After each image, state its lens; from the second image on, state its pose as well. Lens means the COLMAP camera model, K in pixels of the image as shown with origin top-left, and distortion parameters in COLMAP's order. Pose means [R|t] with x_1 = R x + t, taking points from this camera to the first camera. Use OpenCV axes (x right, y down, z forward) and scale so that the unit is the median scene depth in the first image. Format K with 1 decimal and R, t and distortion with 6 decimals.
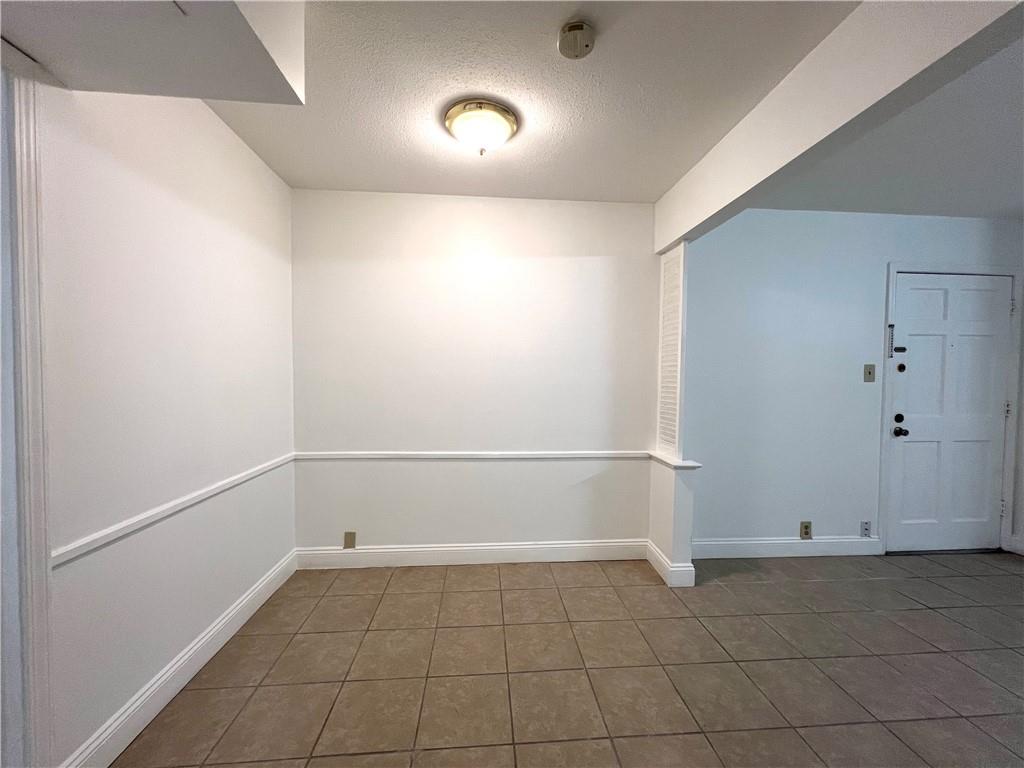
lens RADIAL K [[413.2, 0, 513.9], [0, 413.2, 385.1], [0, 0, 1]] dist [0.002643, 0.000373]
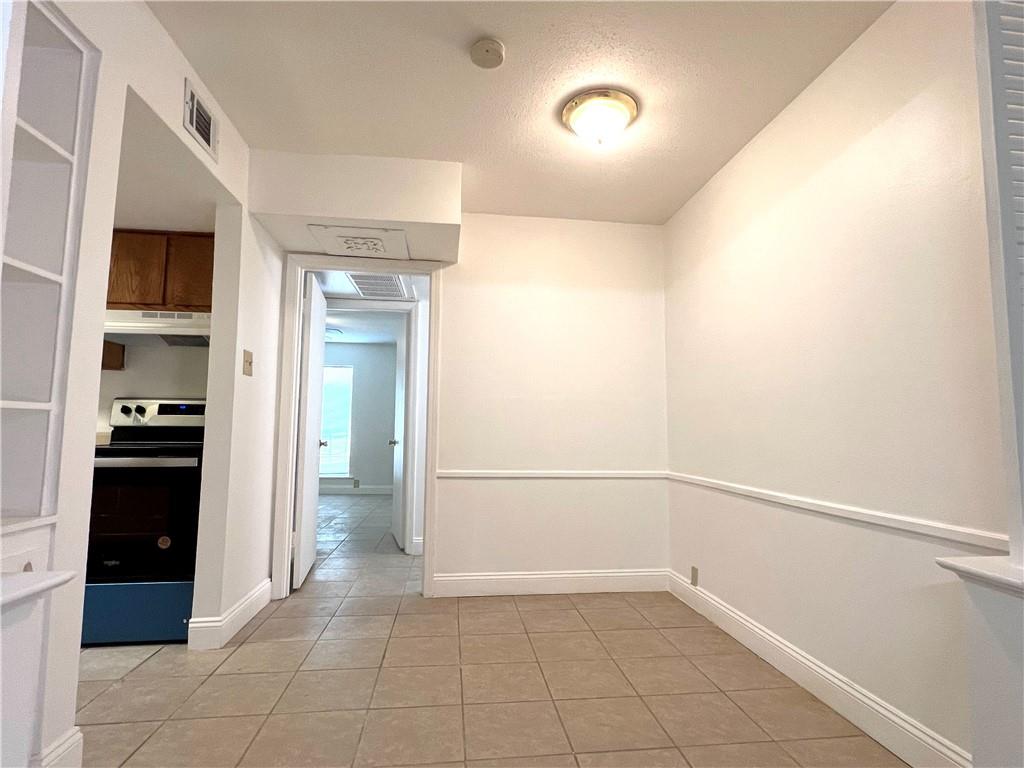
lens RADIAL K [[526.7, 0, 512.4], [0, 526.7, 383.1], [0, 0, 1]] dist [0.000413, -0.000080]
pose [[0.048784, -0.097454, -0.994044, 0.763954], [-0.036768, 0.994379, -0.099291, 0.088910], [0.998132, 0.041393, 0.044927, 0.546882]]
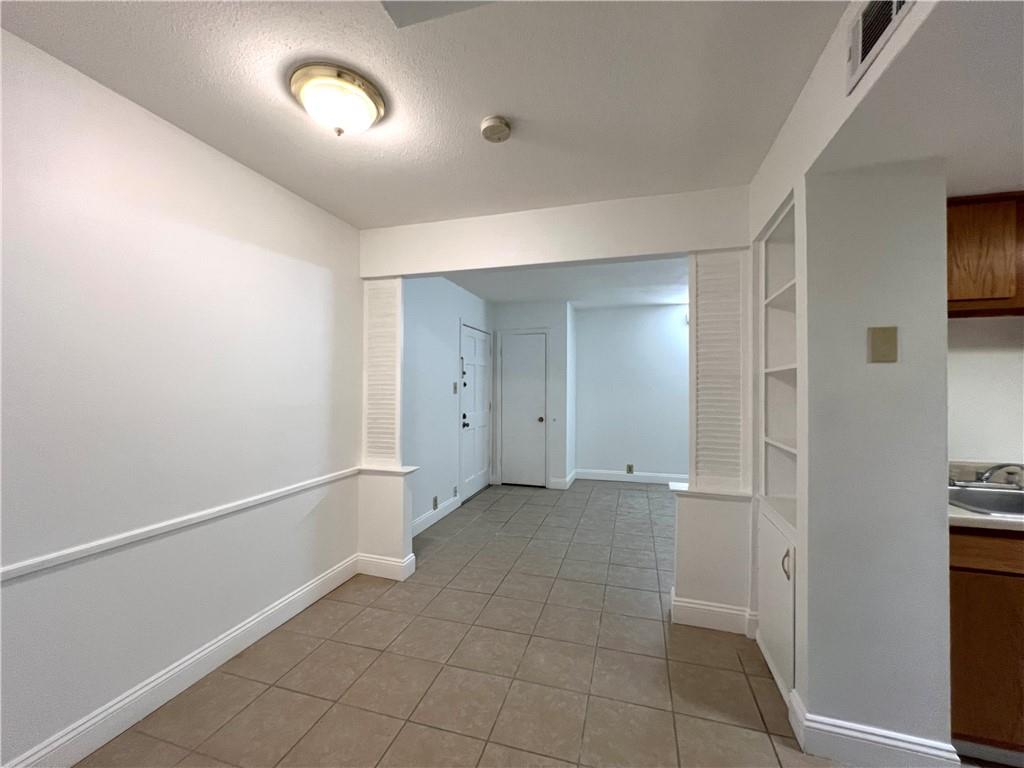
lens RADIAL K [[413.2, 0, 513.9], [0, 413.2, 385.6], [0, 0, 1]] dist [0.002643, 0.000373]
pose [[0.356667, -0.008289, 0.934195, -0.519302], [0.026735, 0.999642, -0.001337, -0.032844], [-0.933849, 0.025453, 0.356760, 0.277252]]
